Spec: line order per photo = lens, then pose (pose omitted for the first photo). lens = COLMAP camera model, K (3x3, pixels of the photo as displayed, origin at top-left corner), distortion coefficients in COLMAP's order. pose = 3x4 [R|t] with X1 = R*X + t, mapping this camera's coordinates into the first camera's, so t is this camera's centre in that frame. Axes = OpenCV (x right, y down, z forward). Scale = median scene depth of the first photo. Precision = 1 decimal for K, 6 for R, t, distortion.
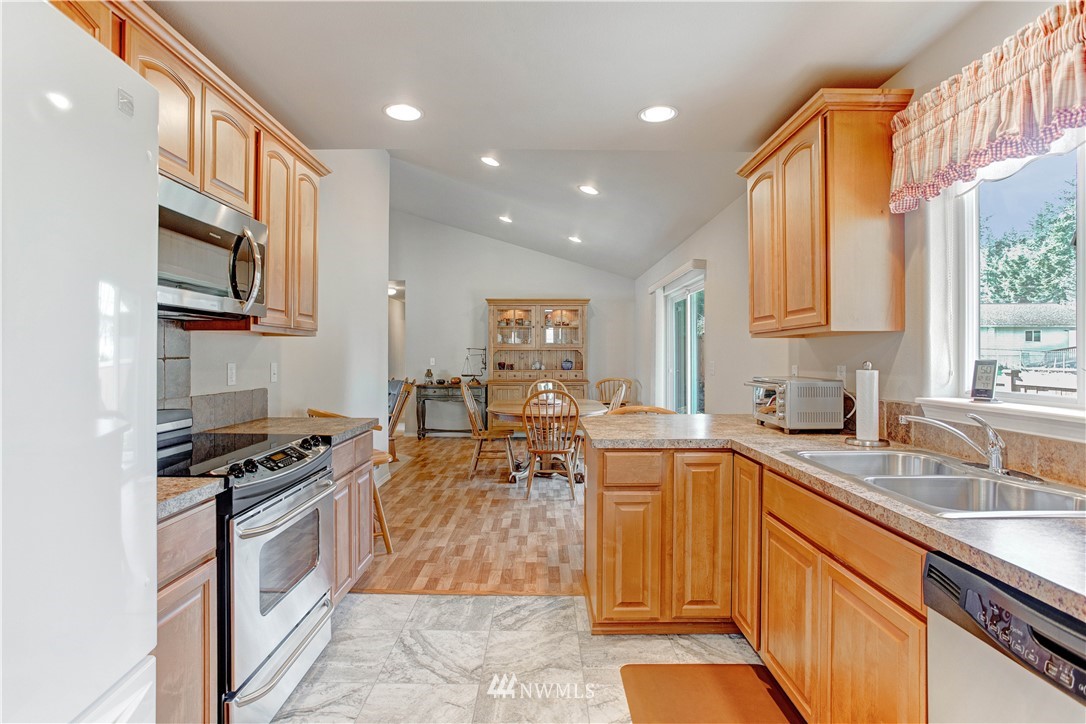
lens RADIAL K [[539.8, 0, 535.8], [0, 539.8, 356.9], [0, 0, 1]] dist [-0.047532, 0.024890]
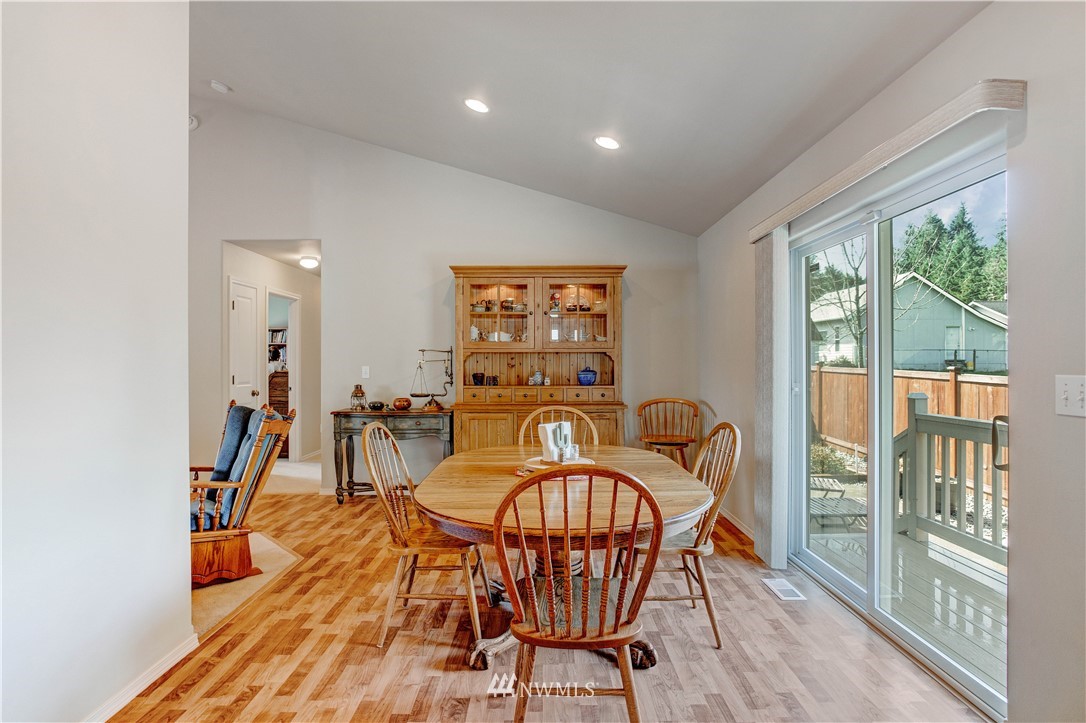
lens RADIAL K [[553.4, 0, 543.0], [0, 553.4, 361.5], [0, 0, 1]] dist [-0.021781, 0.000506]
pose [[0.999924, -0.004421, 0.011521, 0.003681], [0.004465, 0.999983, -0.003798, 0.000006], [-0.011504, 0.003849, 0.999926, 0.831471]]
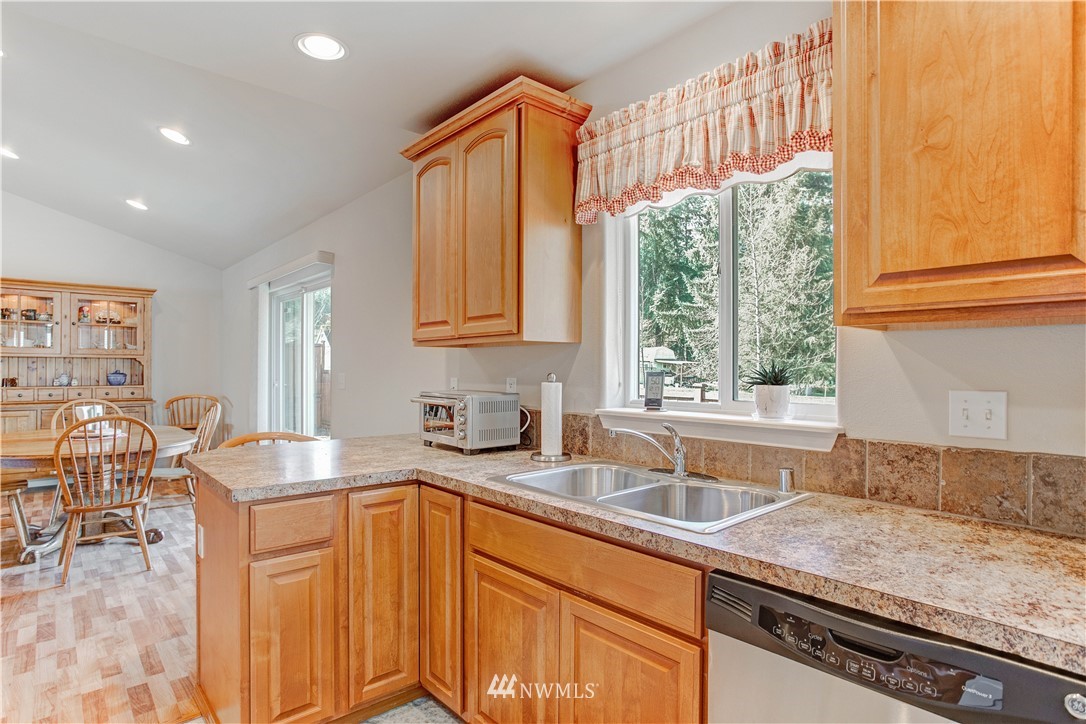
lens RADIAL K [[579.6, 0, 545.8], [0, 579.6, 370.5], [0, 0, 1]] dist [-0.059083, 0.032893]
pose [[0.741871, 0.000511, 0.670542, -0.051662], [-0.003301, 0.999990, 0.002891, 0.000261], [-0.670534, -0.004358, 0.741866, 0.130713]]
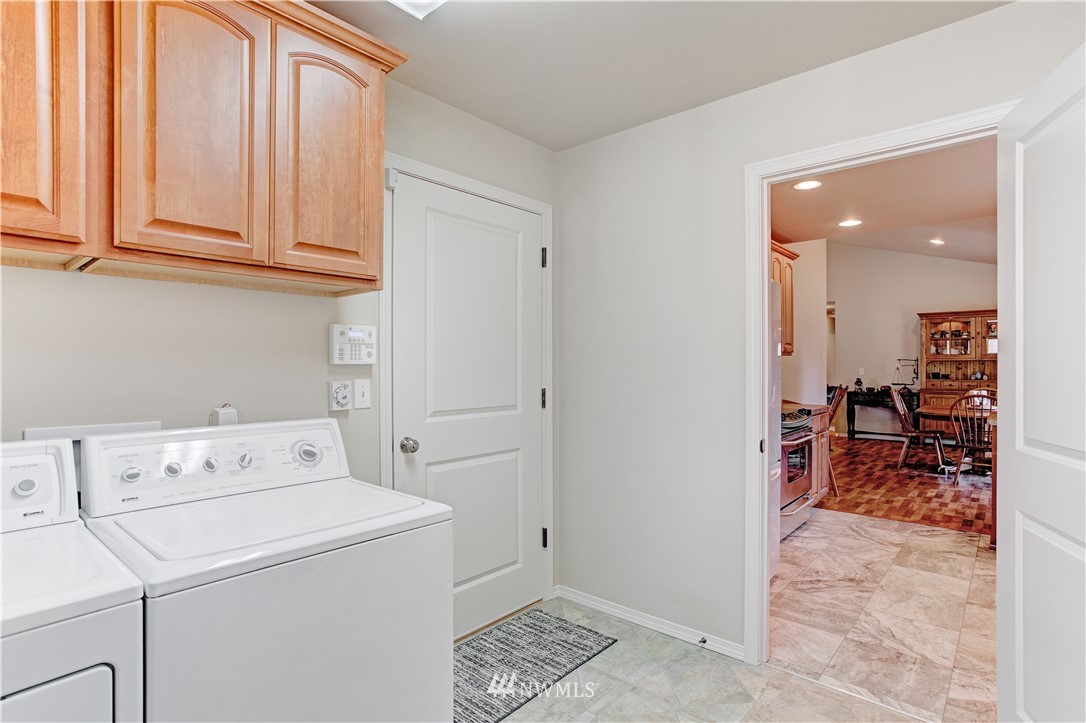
lens RADIAL K [[547.1, 0, 540.5], [0, 547.1, 369.7], [0, 0, 1]] dist [-0.048474, 0.026359]
pose [[0.755141, -0.000265, -0.655563, 0.091293], [0.002728, 0.999993, 0.002738, -0.000392], [0.655557, -0.003856, 0.755136, -0.657743]]
